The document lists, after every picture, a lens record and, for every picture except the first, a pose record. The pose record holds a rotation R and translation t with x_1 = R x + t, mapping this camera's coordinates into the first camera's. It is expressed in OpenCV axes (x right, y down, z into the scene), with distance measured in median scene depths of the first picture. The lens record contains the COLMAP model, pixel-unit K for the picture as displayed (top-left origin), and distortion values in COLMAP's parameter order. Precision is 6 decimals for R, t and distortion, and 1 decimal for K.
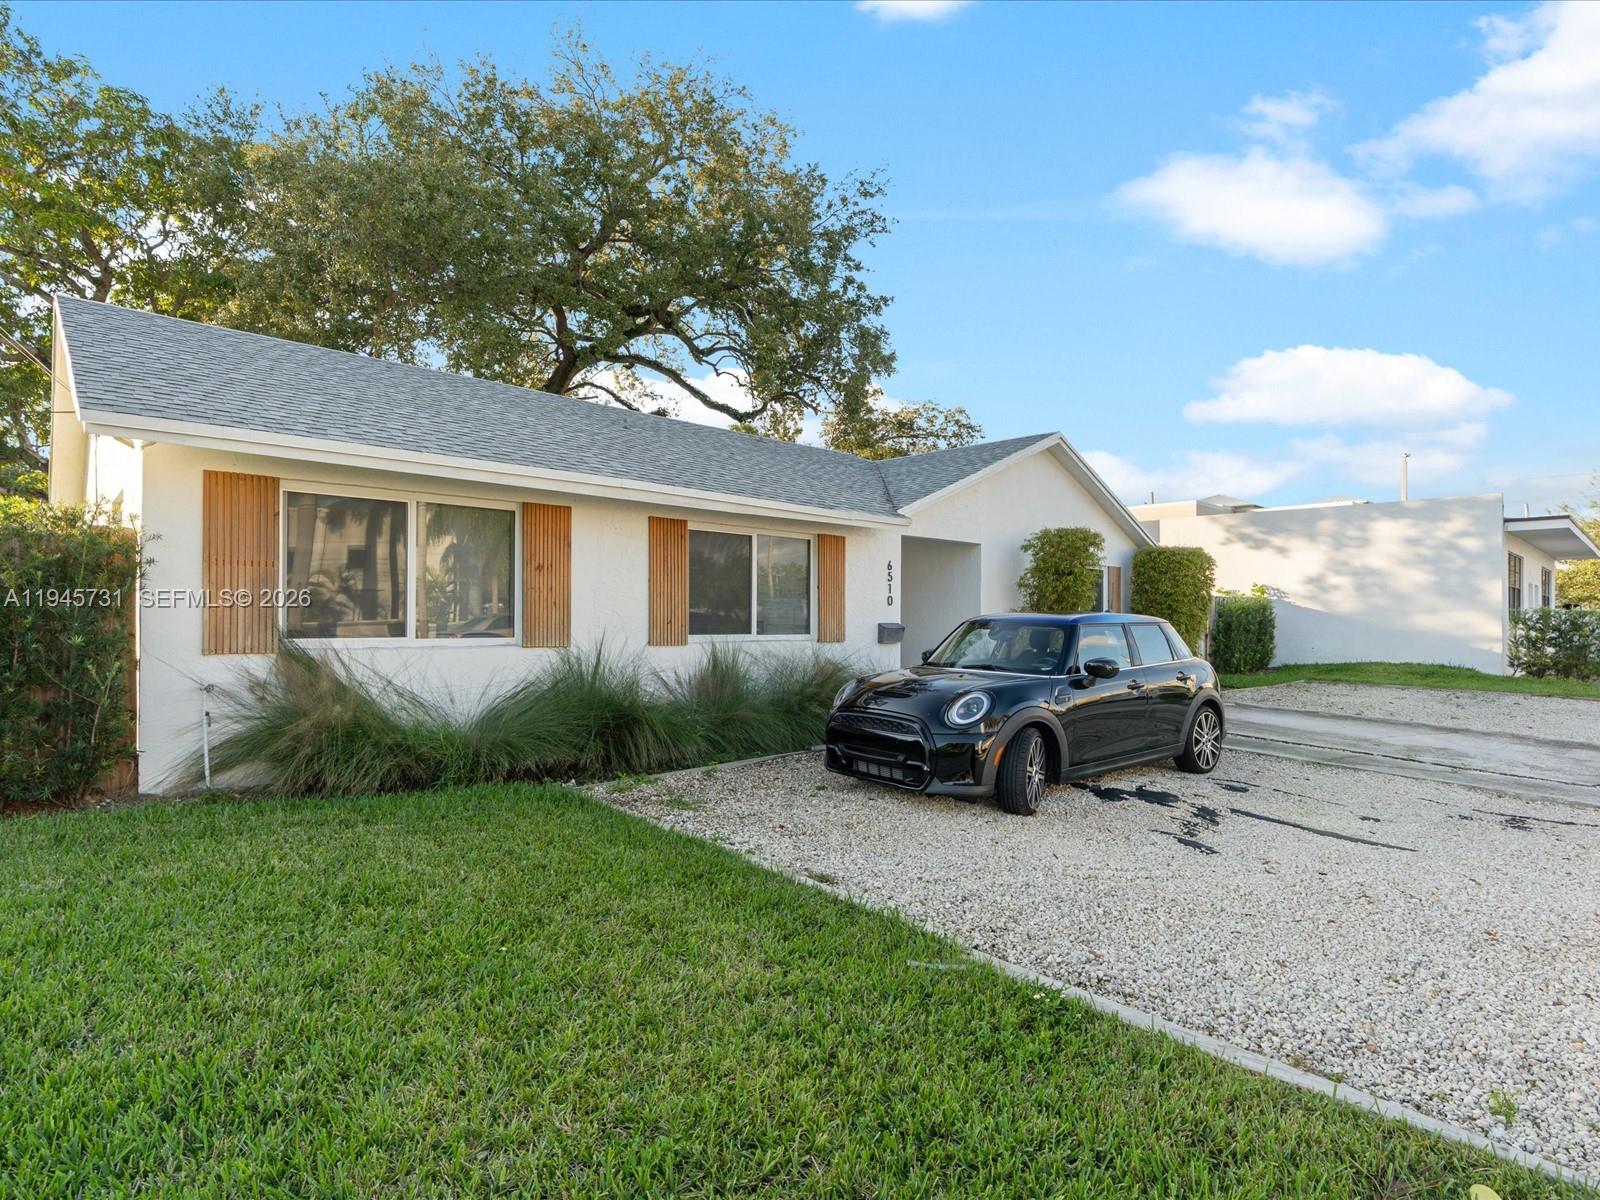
lens RADIAL K [[819.1, 0, 803.4], [0, 819.1, 622.9], [0, 0, 1]] dist [-0.001378, -0.000160]
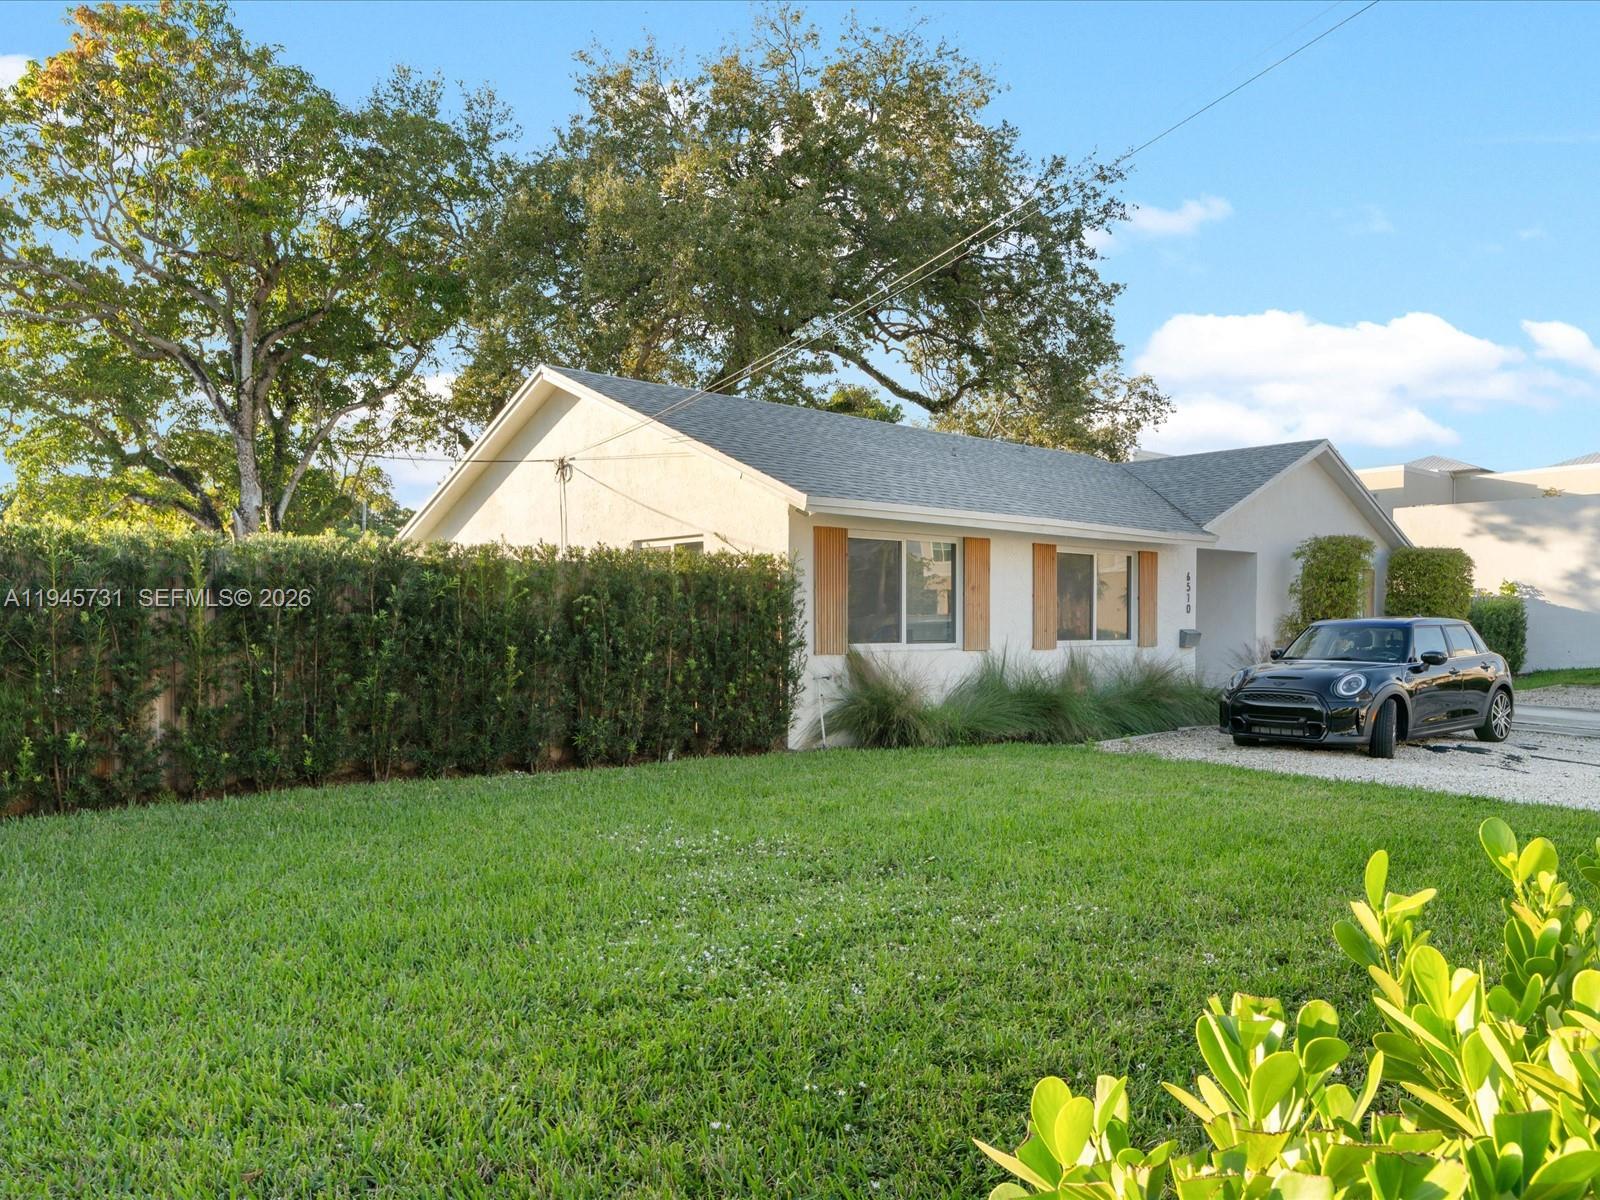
lens RADIAL K [[1181.3, 0, 775.4], [0, 1181.3, 695.6], [0, 0, 1]] dist [-0.030319, 0.102430]
pose [[0.999728, -0.012232, -0.019855, -0.377352], [0.013238, 0.998595, 0.051318, 0.000996], [0.019199, -0.051567, 0.998485, -0.538851]]
